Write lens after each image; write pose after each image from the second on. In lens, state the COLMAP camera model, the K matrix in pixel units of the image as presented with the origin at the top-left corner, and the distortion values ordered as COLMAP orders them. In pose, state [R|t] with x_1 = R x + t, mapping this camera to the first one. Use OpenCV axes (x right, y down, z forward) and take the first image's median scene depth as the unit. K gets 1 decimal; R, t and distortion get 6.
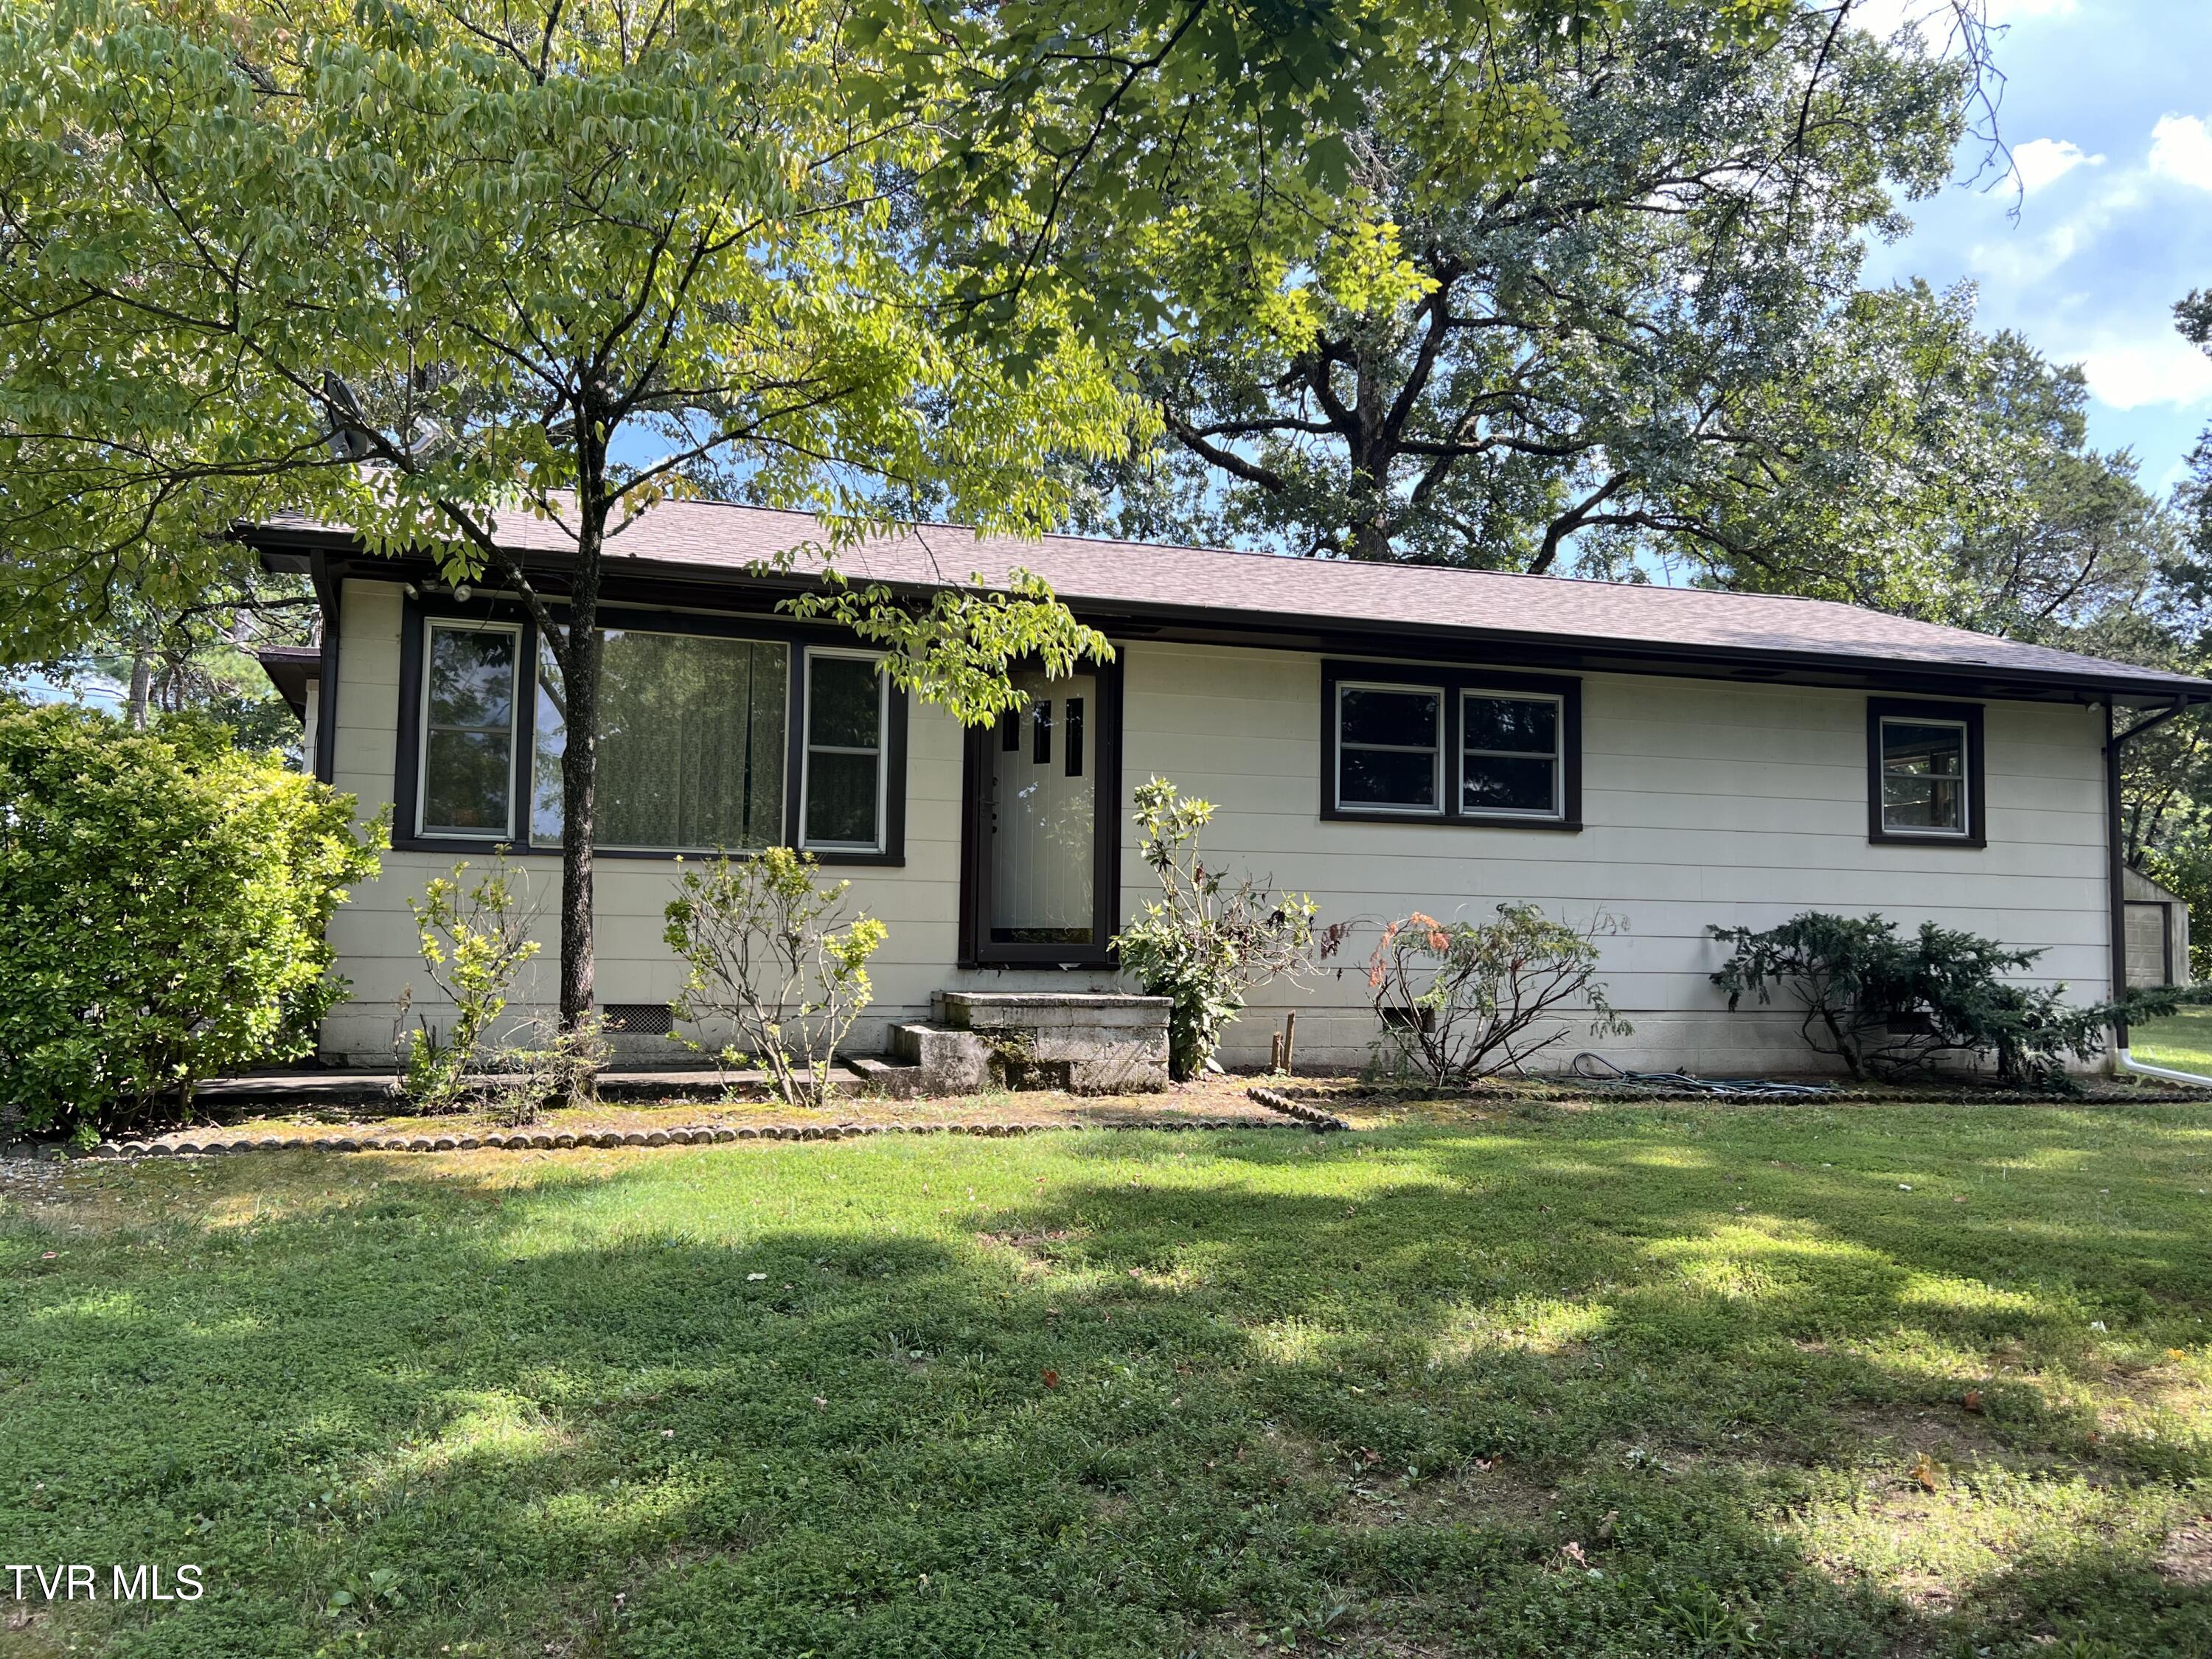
lens RADIAL K [[1629.3, 0, 1125.2], [0, 1629.3, 840.3], [0, 0, 1]] dist [0.039938, -0.053787]
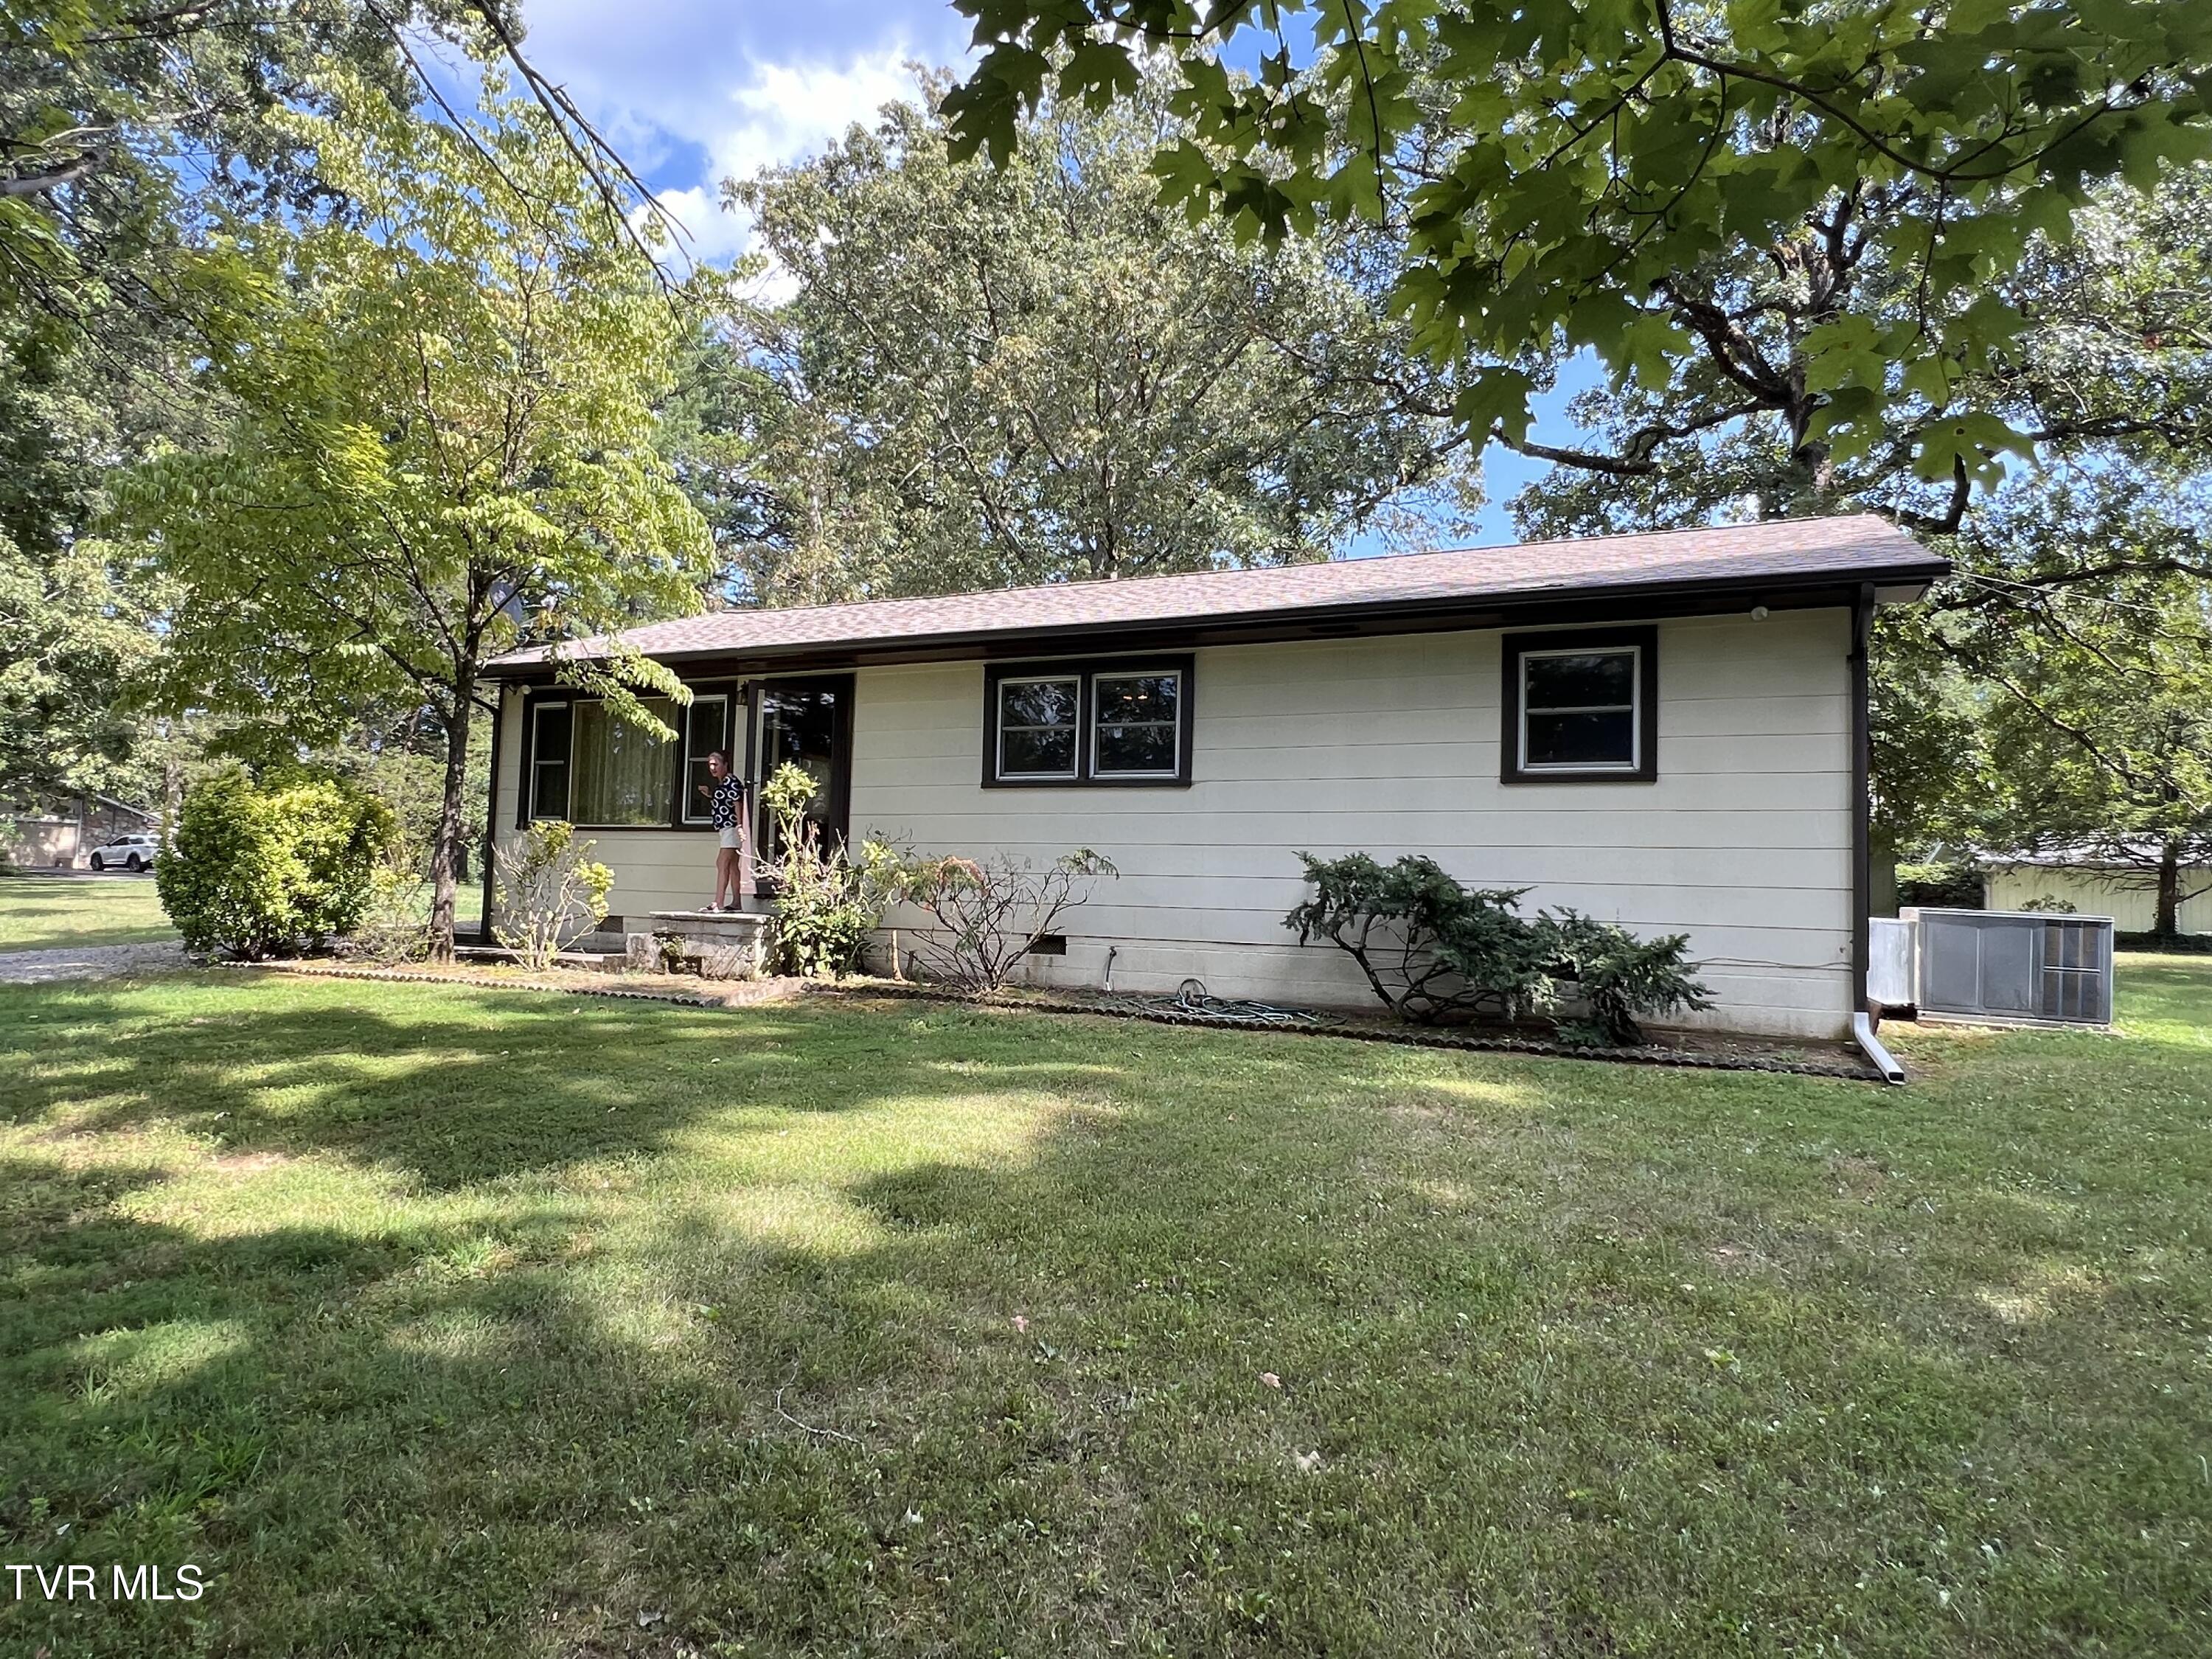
lens RADIAL K [[1310.8, 0, 1110.0], [0, 1310.8, 828.0], [0, 0, 1]] dist [-0.006745, -0.001735]
pose [[0.734480, -0.027097, -0.678089, 1.174836], [0.029884, 0.999525, -0.007573, 0.039126], [0.677972, -0.014702, 0.734941, 0.392564]]
